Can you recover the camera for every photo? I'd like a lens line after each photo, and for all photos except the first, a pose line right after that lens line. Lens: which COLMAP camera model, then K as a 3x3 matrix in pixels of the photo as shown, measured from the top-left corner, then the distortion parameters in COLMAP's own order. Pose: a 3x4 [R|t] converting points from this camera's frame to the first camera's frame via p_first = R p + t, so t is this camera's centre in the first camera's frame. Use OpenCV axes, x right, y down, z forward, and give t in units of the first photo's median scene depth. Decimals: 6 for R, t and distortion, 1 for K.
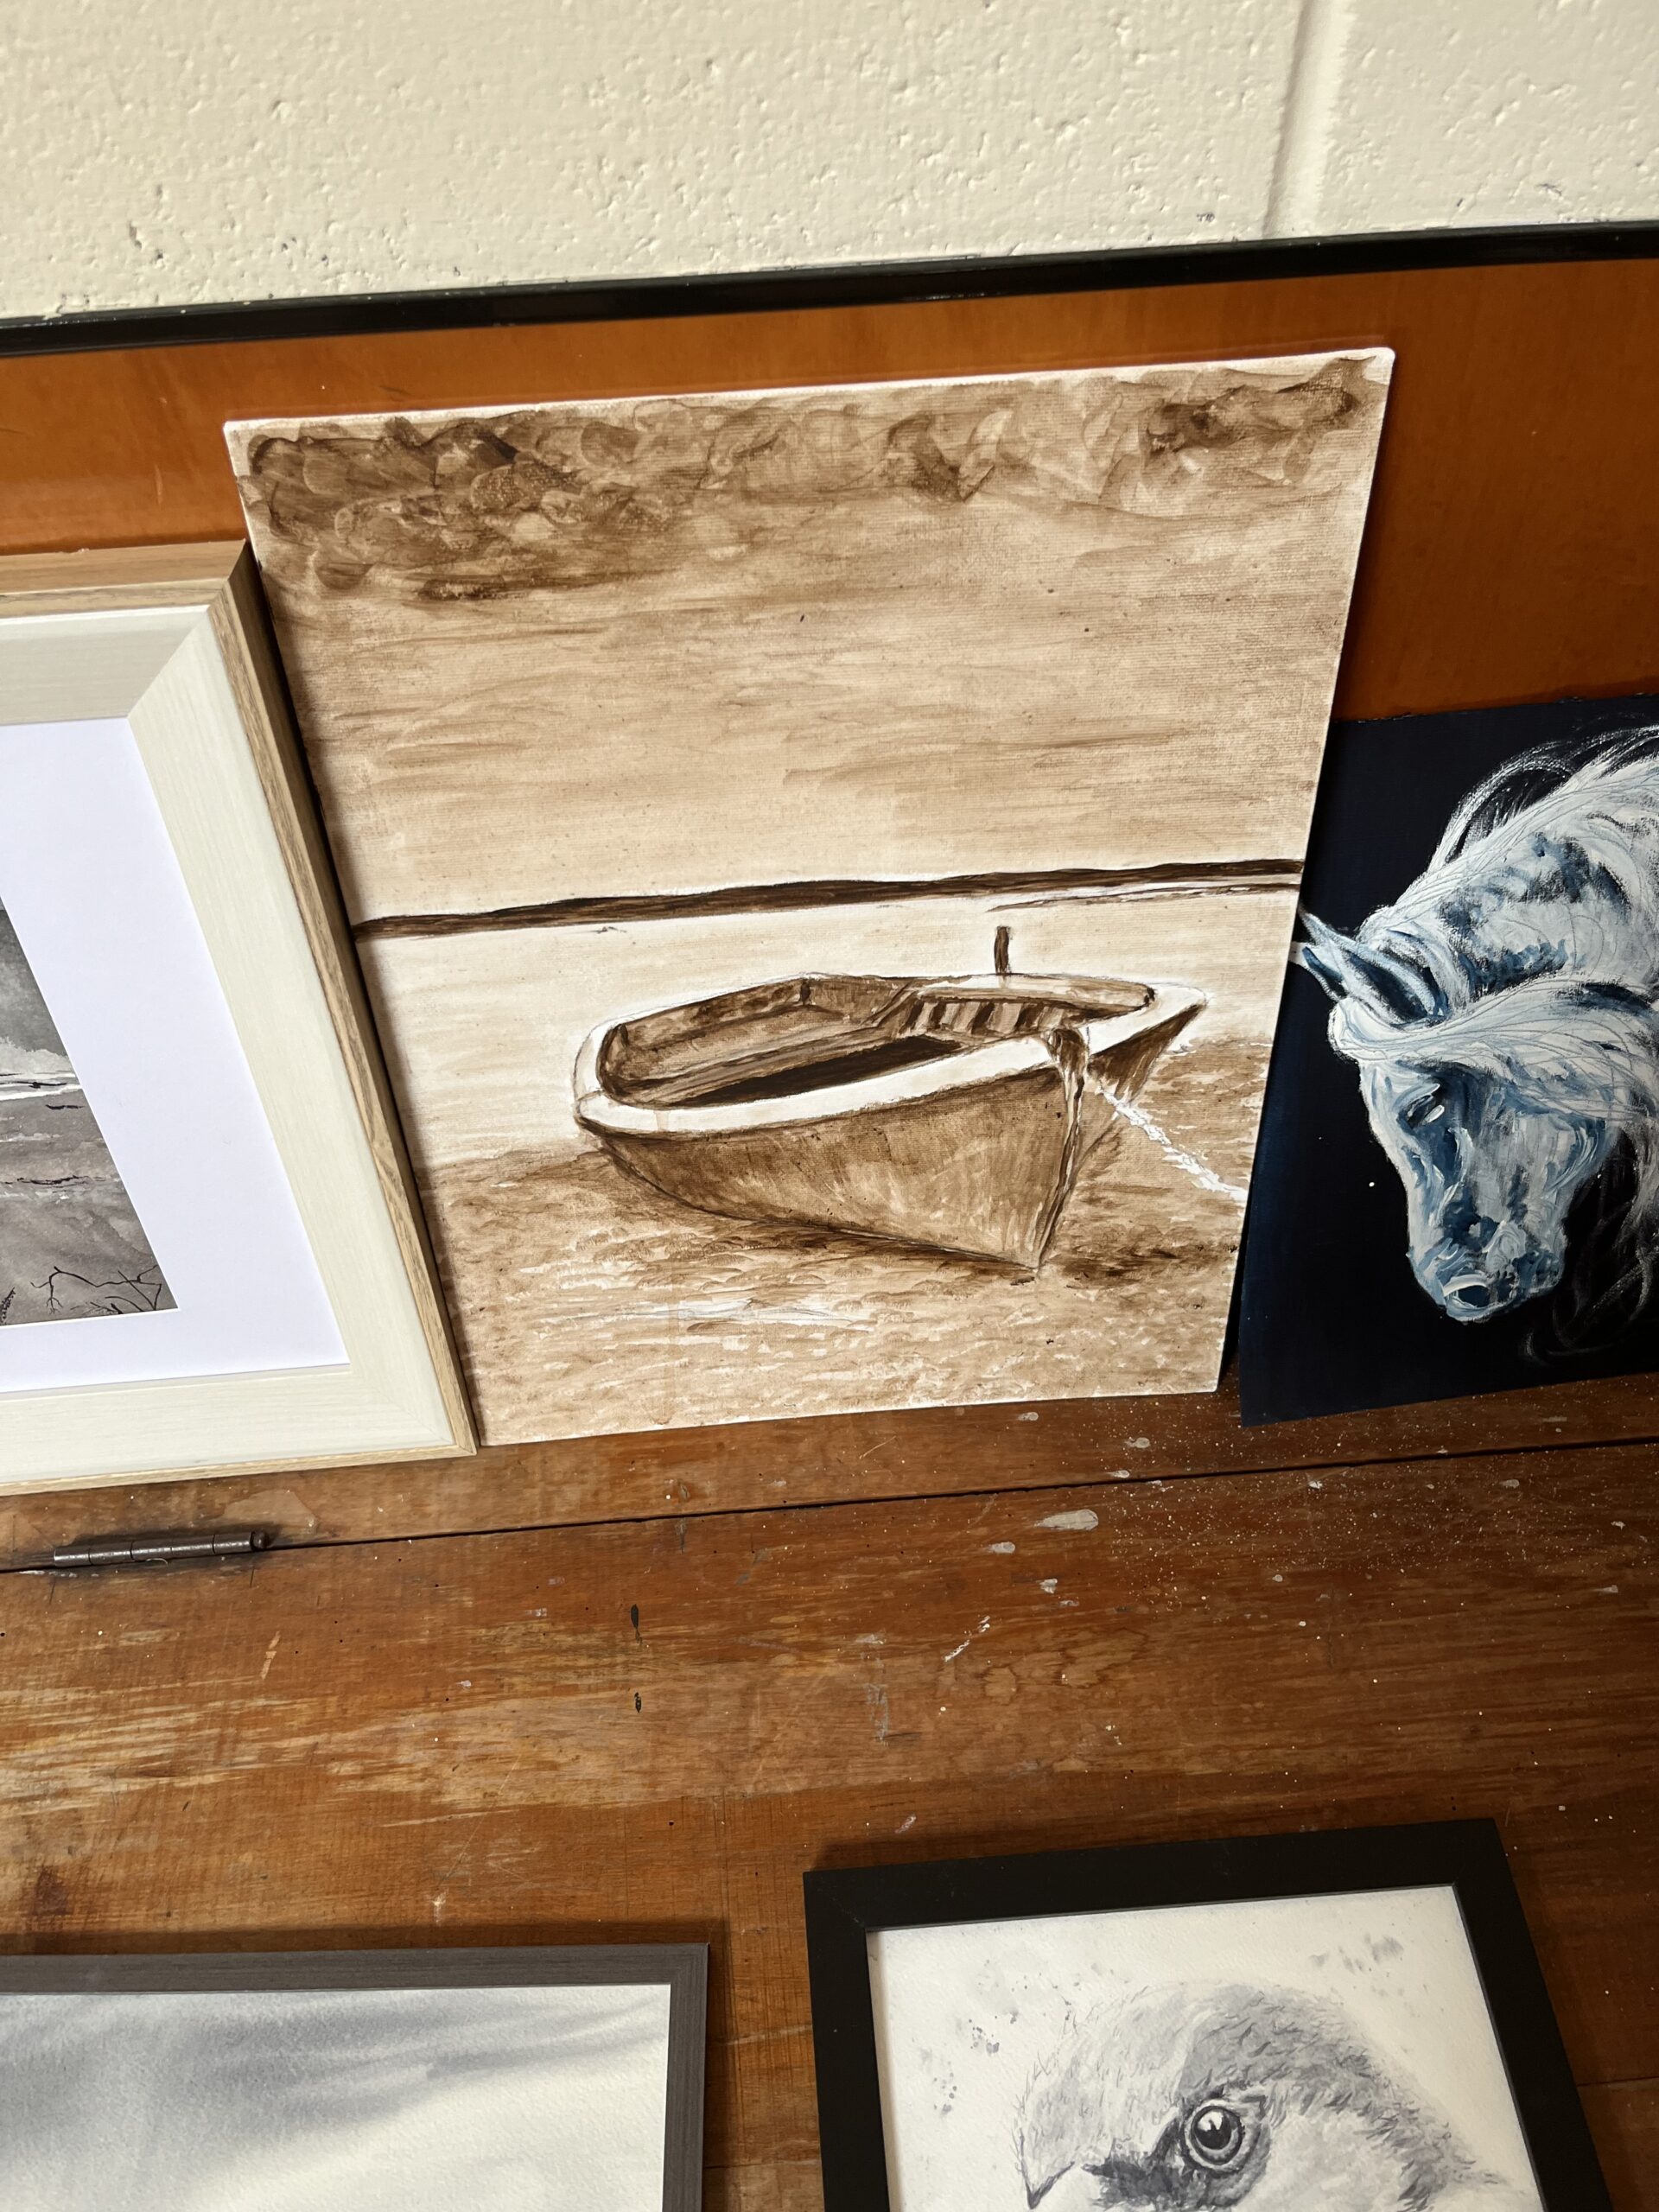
lens RADIAL K [[1693.0, 0, 824.7], [0, 1693.0, 1115.3], [0, 0, 1]] dist [0.043344, -0.076066]
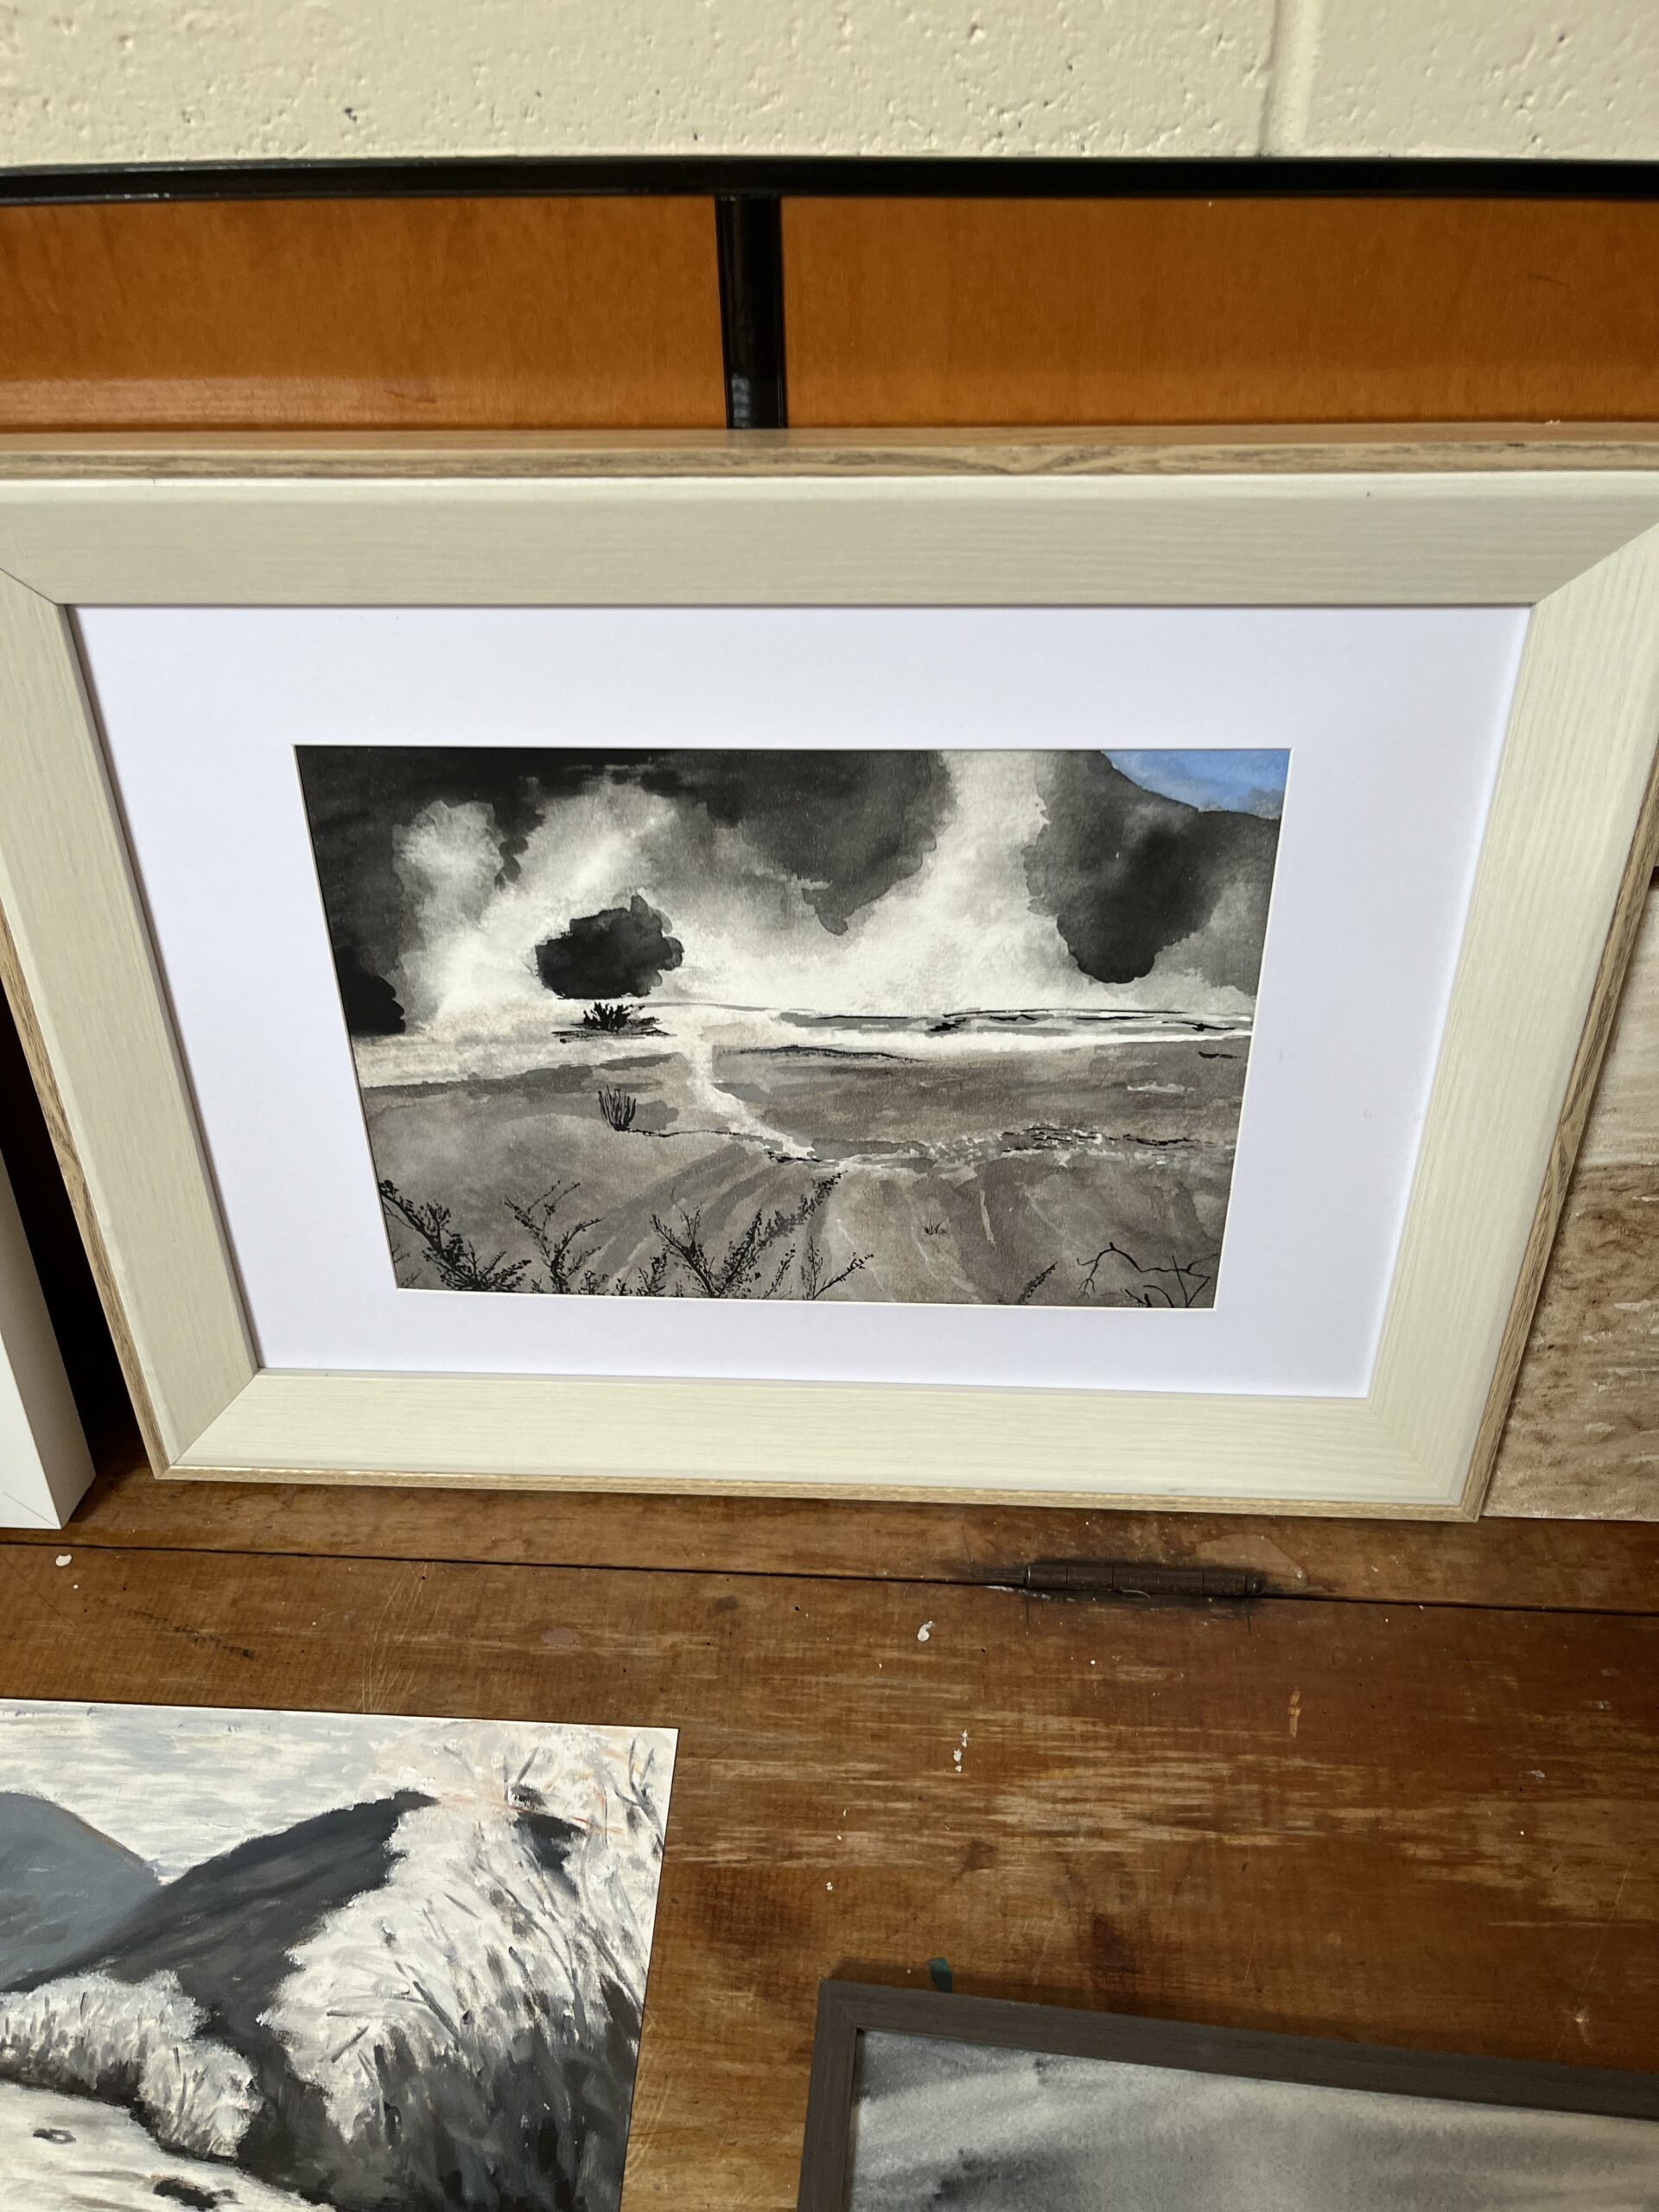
lens RADIAL K [[1693.0, 0, 835.2], [0, 1693.0, 1104.8], [0, 0, 1]] dist [0.043344, -0.076066]
pose [[0.989287, 0.092603, -0.112851, -0.506688], [-0.108611, 0.983432, -0.145136, 0.166542], [0.097542, 0.155838, 0.982955, 0.060809]]
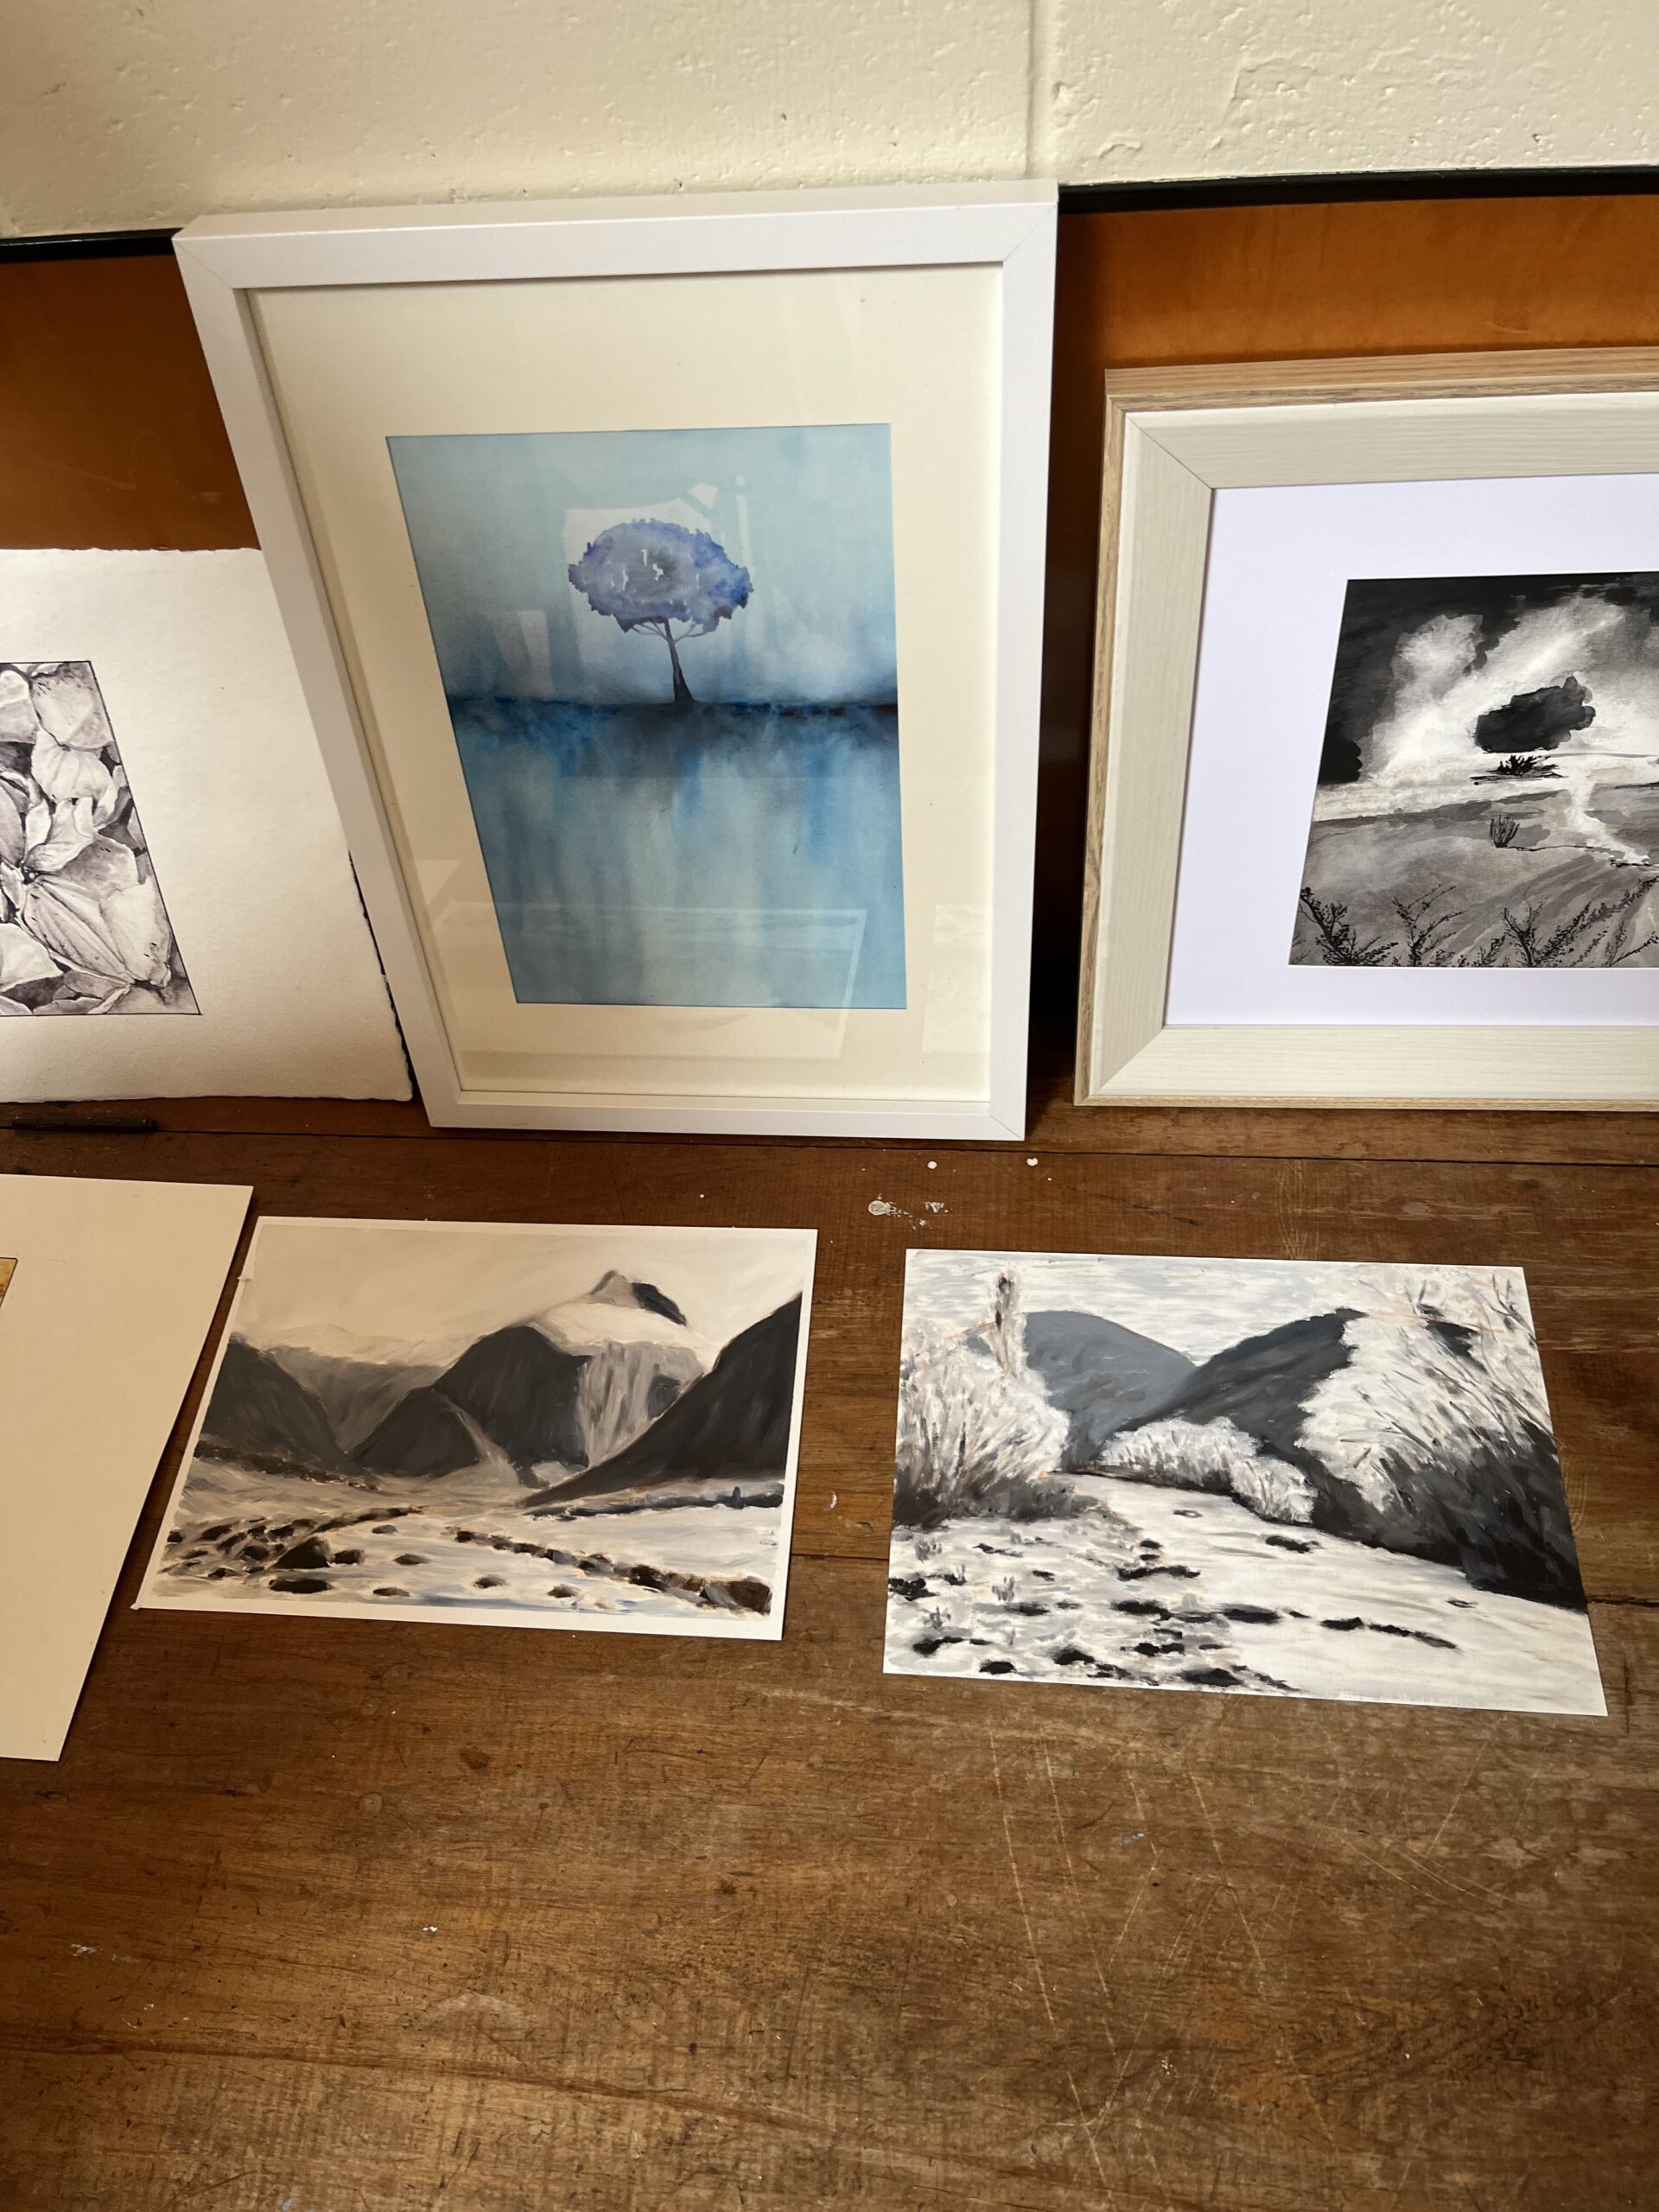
lens RADIAL K [[1693.0, 0, 824.2], [0, 1693.0, 1097.8], [0, 0, 1]] dist [0.043344, -0.076066]
pose [[0.982910, 0.094966, -0.157702, -0.972712], [-0.085395, 0.994131, 0.066413, 0.200443], [0.163084, -0.051811, 0.985251, -0.347742]]
